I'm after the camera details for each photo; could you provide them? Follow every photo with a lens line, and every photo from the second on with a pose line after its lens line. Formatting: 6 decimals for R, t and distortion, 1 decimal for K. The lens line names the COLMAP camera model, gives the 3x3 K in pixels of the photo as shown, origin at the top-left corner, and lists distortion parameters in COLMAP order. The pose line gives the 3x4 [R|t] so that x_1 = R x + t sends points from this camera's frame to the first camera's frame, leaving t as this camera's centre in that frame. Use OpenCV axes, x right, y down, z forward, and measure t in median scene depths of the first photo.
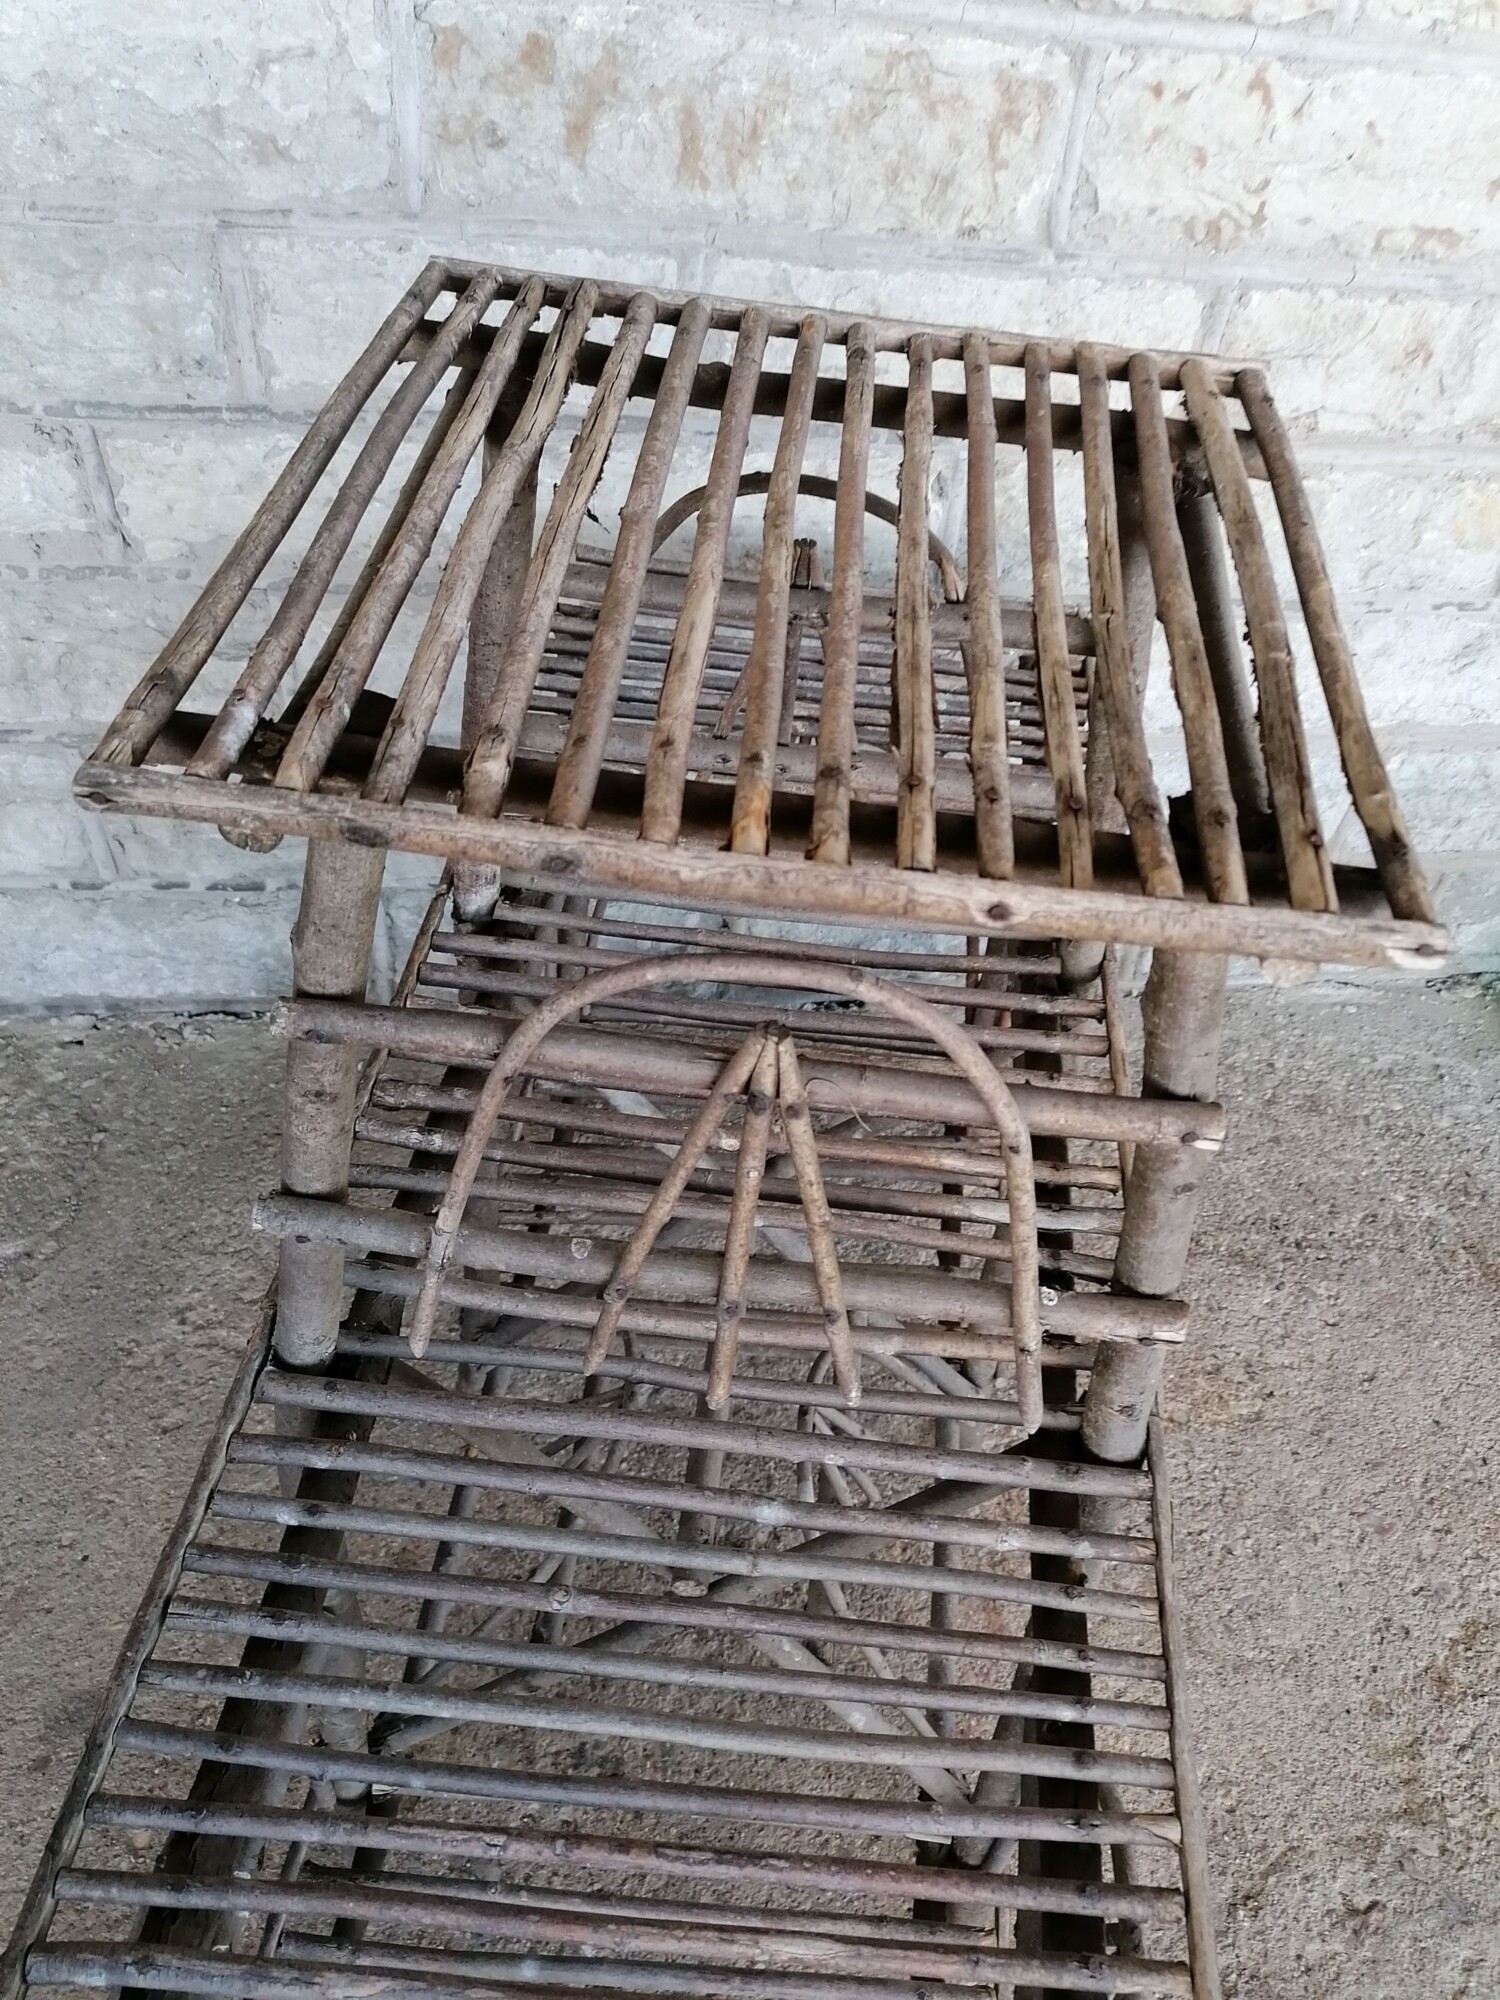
lens RADIAL K [[1495.6, 0, 758.5], [0, 1495.6, 1006.6], [0, 0, 1]] dist [0.034527, -0.012369]
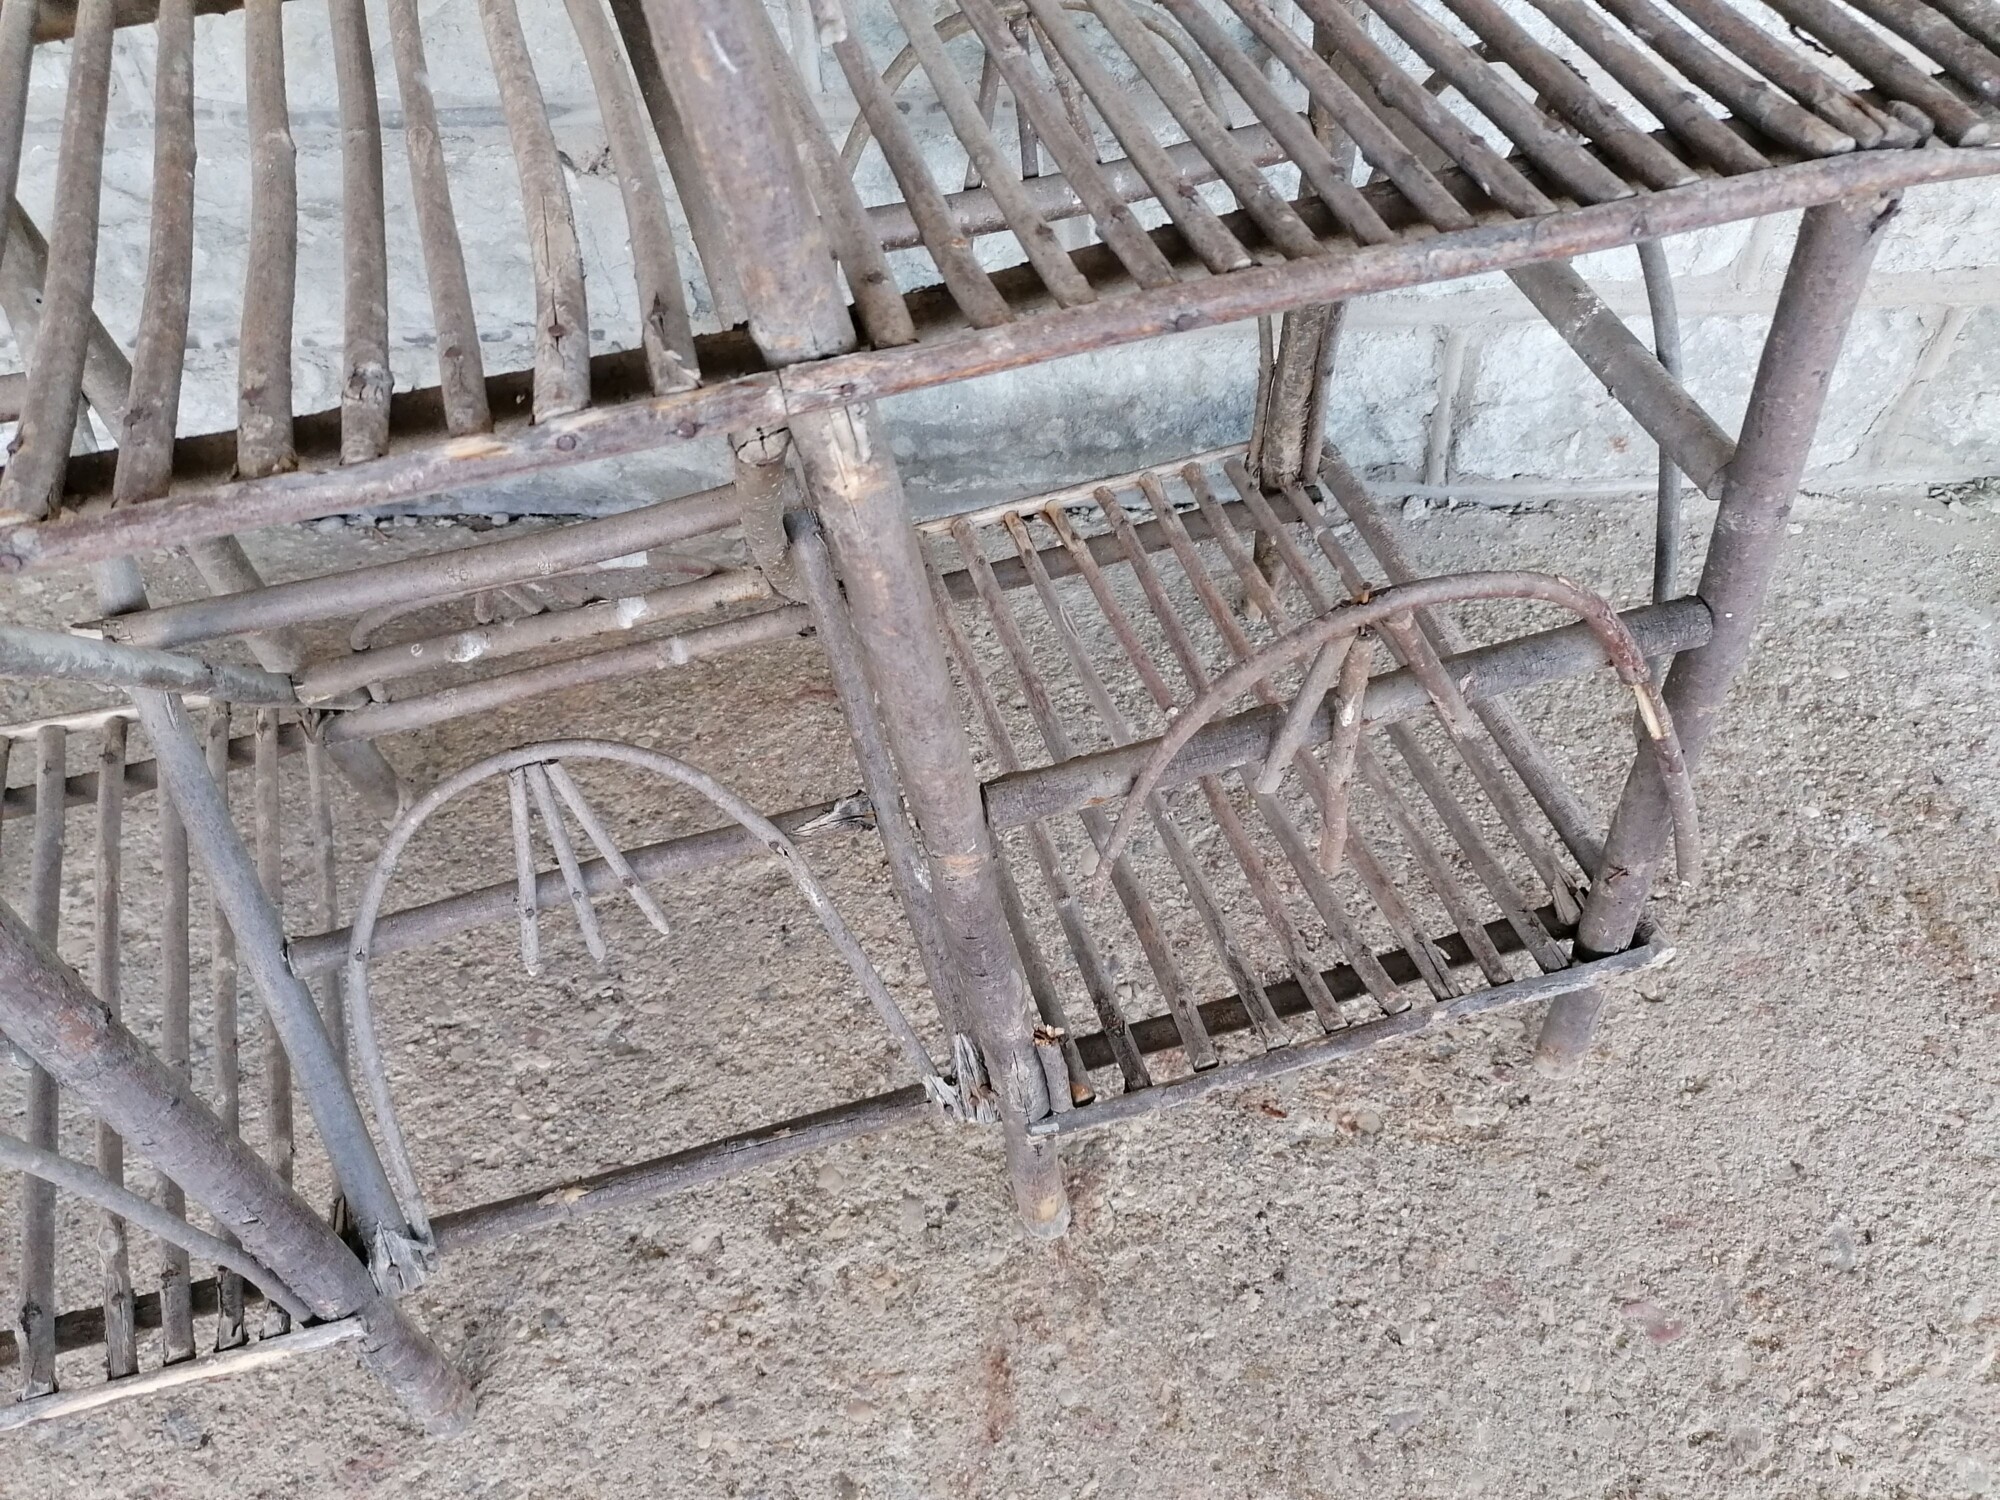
lens RADIAL K [[1495.6, 0, 1004.9], [0, 1495.6, 744.1], [0, 0, 1]] dist [0.034527, -0.012369]
pose [[0.974492, 0.039988, -0.220830, 0.294743], [-0.014124, 0.992975, 0.117477, 0.033305], [0.223976, -0.111361, 0.968211, 0.376320]]
